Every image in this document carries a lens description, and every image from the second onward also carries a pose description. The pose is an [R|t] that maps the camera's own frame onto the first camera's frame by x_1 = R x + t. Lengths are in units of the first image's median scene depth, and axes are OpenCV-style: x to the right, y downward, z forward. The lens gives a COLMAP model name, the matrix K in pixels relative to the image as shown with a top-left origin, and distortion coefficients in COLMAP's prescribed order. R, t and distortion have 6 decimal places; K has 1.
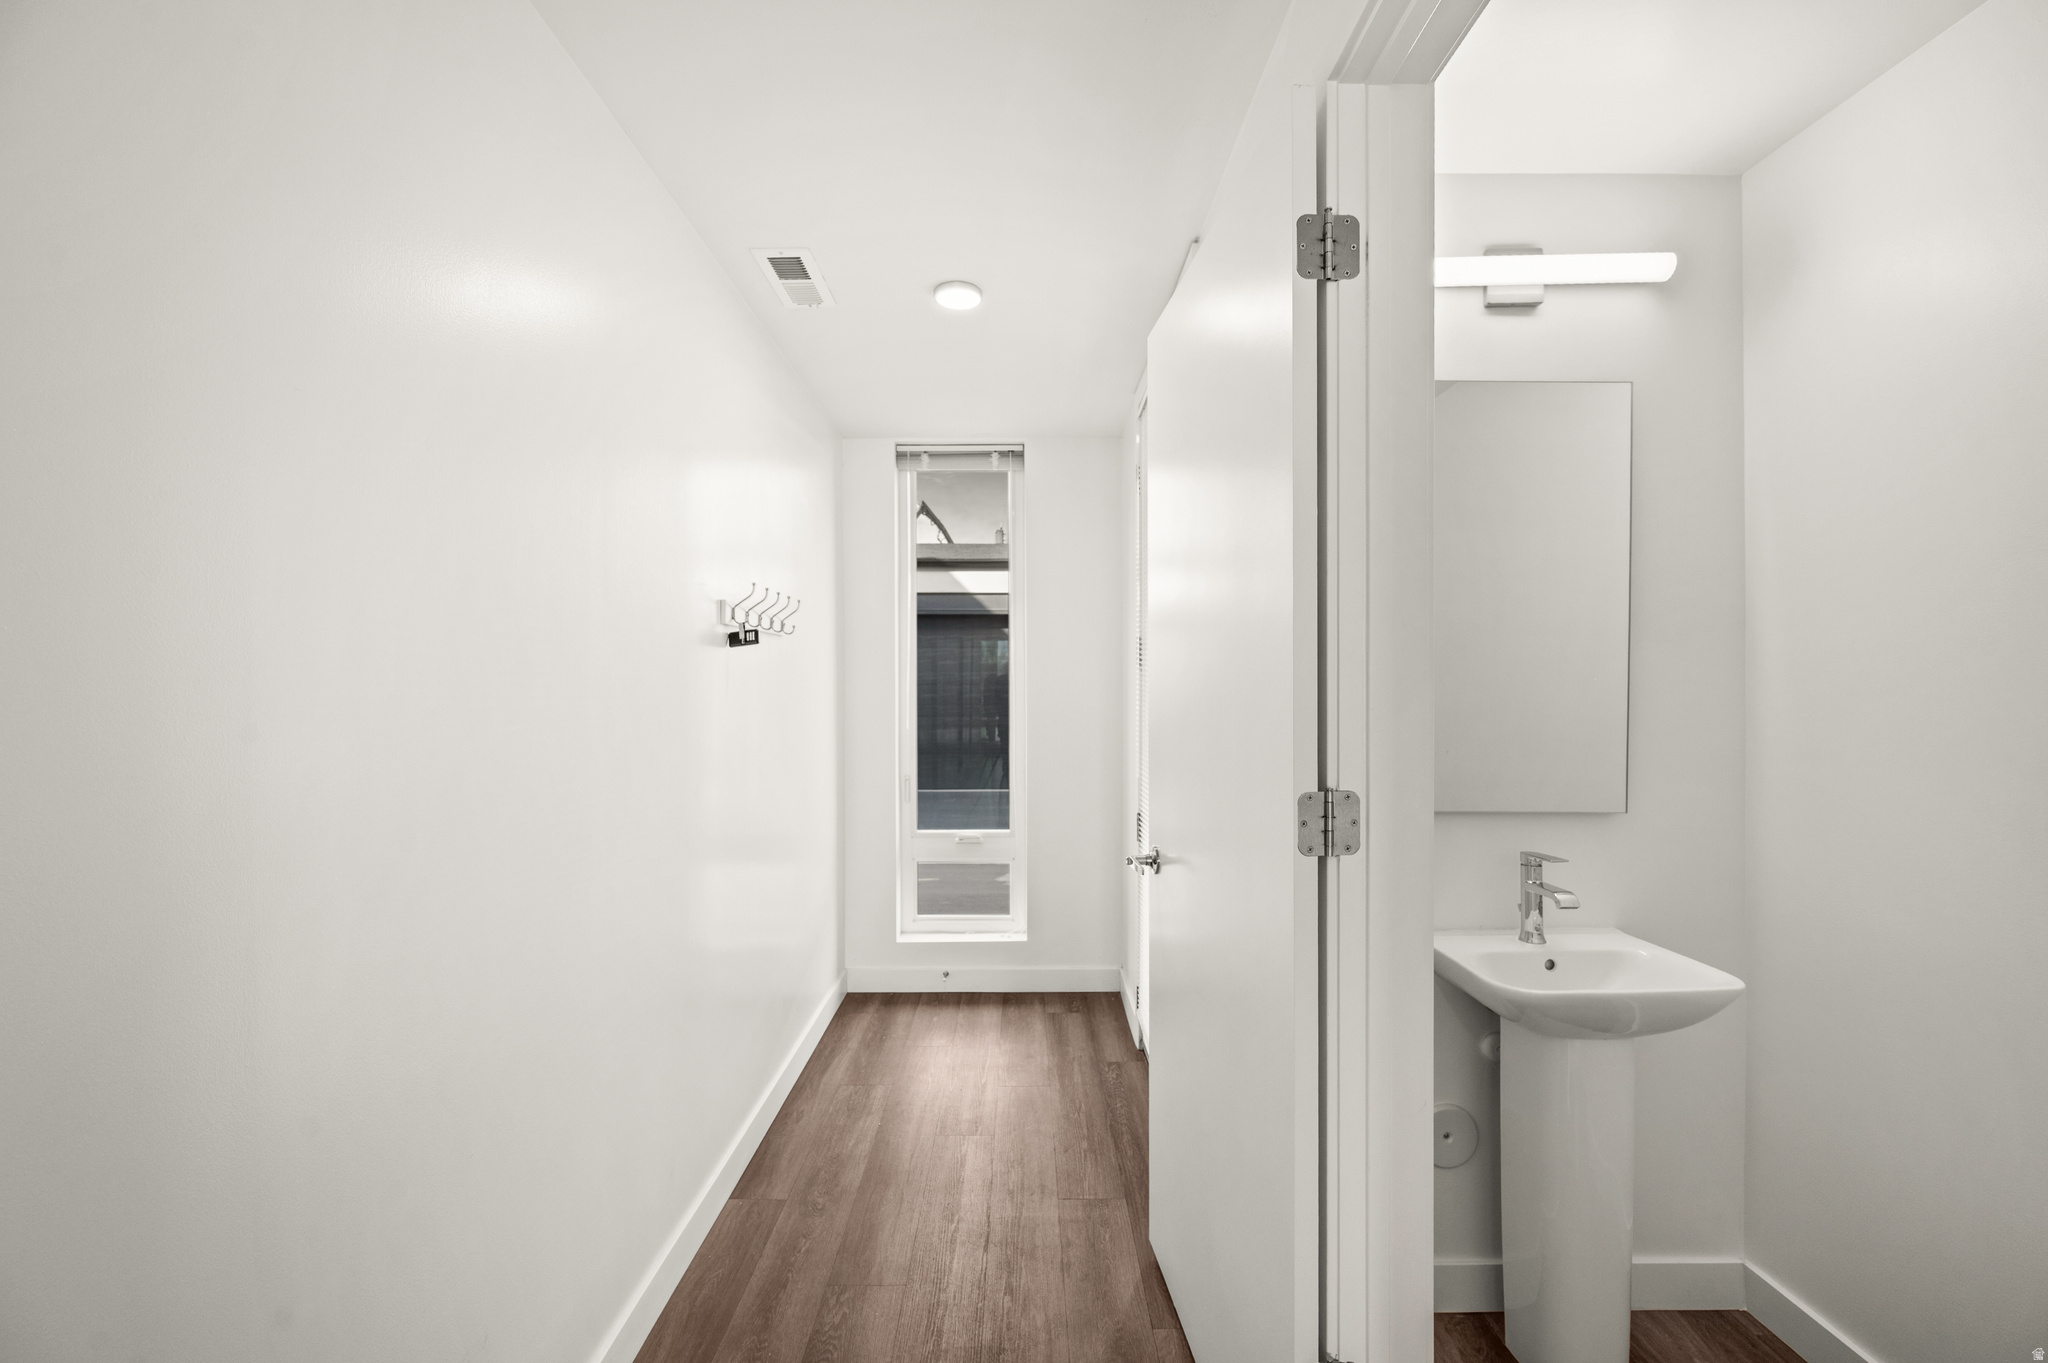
lens RADIAL K [[824.3, 0, 1024.0], [0, 824.3, 681.5], [0, 0, 1]] dist [0.000133, 0.000037]
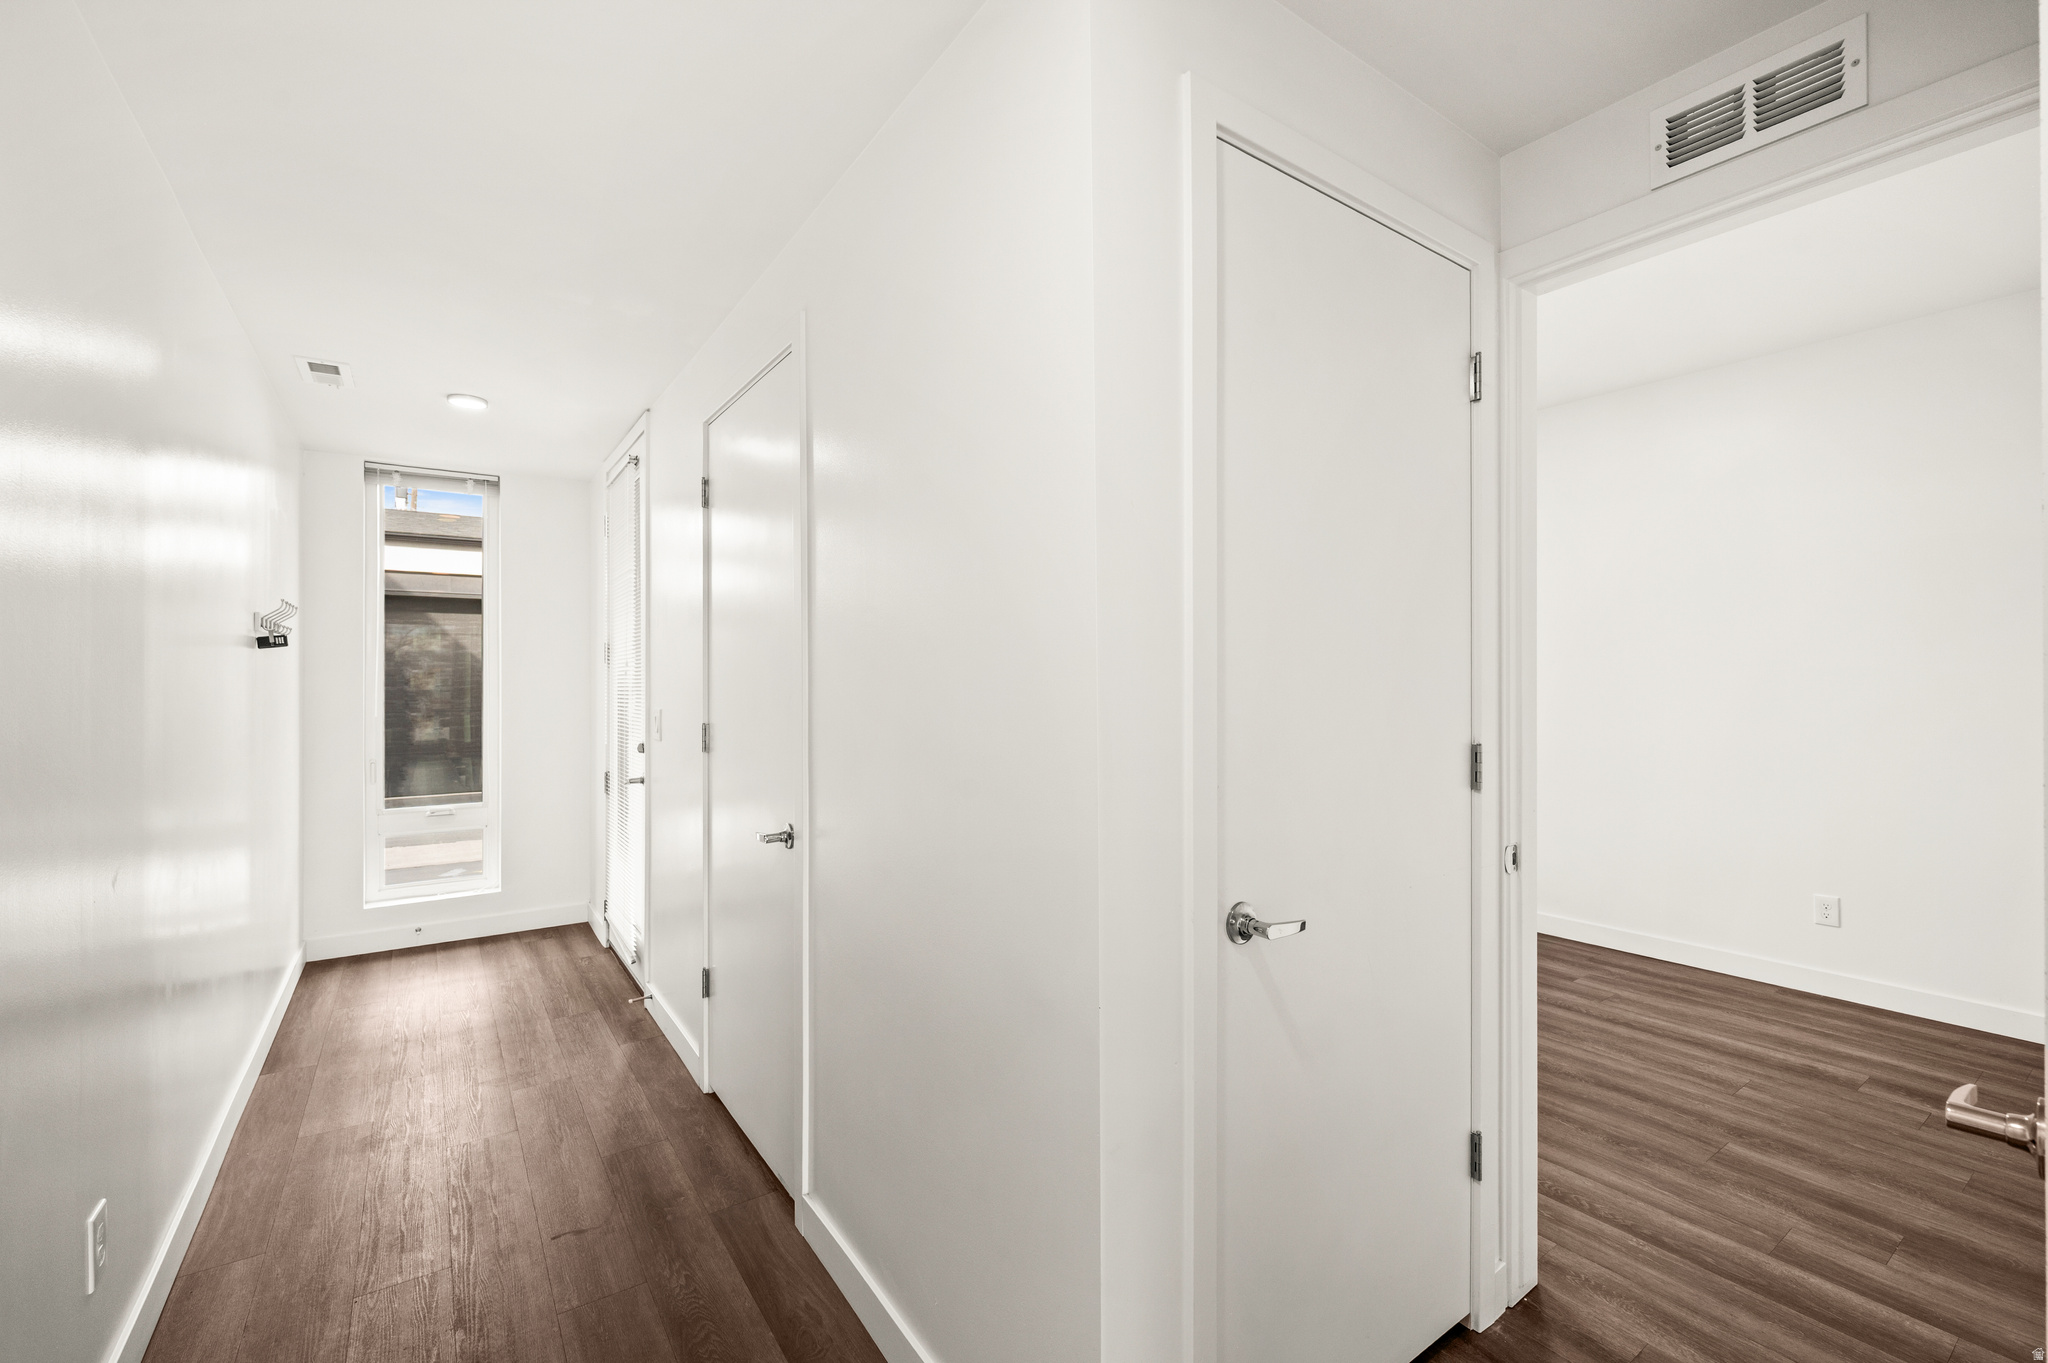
lens RADIAL K [[851.0, 0, 1024.0], [0, 851.0, 681.5], [0, 0, 1]] dist [-0.001533, -0.000217]
pose [[0.822641, -0.001082, 0.568560, -0.078192], [-0.004446, 0.999955, 0.008335, -0.003808], [-0.568543, -0.009385, 0.822600, -0.467875]]
